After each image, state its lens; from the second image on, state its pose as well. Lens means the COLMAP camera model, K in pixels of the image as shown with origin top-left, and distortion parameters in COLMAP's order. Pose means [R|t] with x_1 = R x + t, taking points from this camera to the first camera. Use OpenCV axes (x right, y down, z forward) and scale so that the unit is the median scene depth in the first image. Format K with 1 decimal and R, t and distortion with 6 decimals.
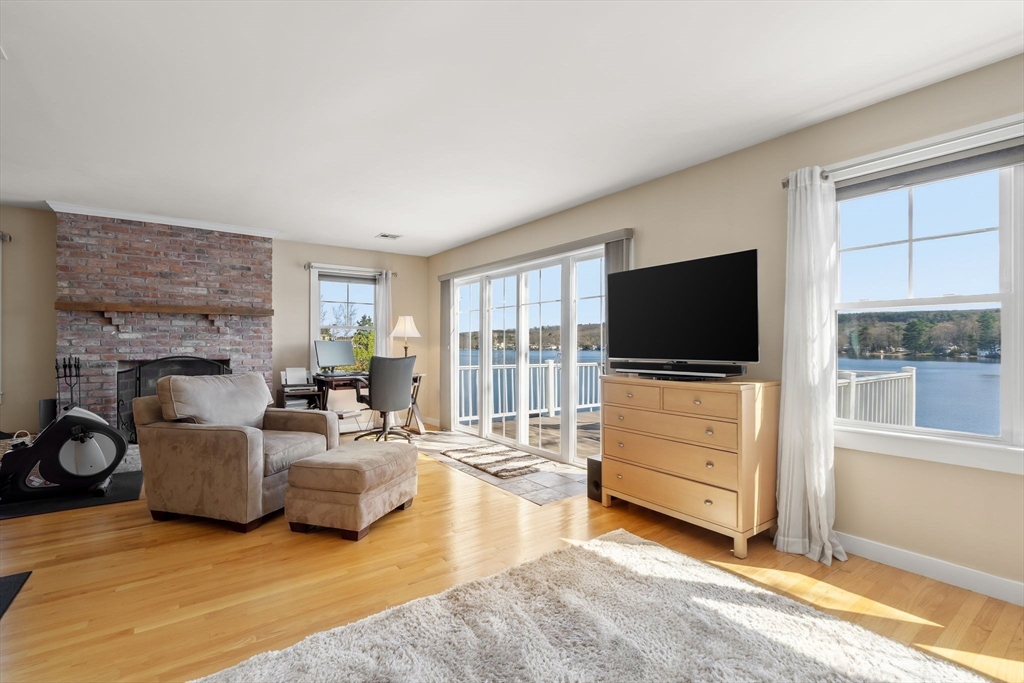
lens RADIAL K [[468.4, 0, 511.3], [0, 468.4, 341.1], [0, 0, 1]] dist [0.000595, 0.001907]
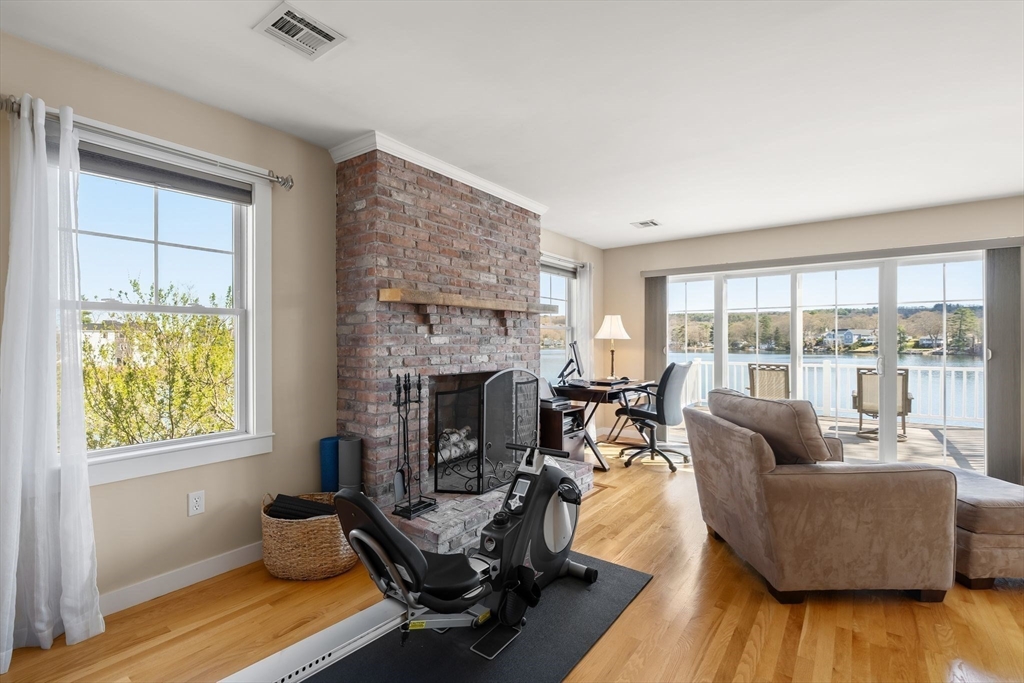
lens RADIAL K [[468.4, 0, 510.0], [0, 468.4, 339.6], [0, 0, 1]] dist [0.000595, 0.001907]
pose [[0.947569, -0.001417, 0.319549, -0.690872], [-0.000134, 0.999988, 0.004829, -0.011259], [-0.319552, -0.004619, 0.947557, 0.217618]]
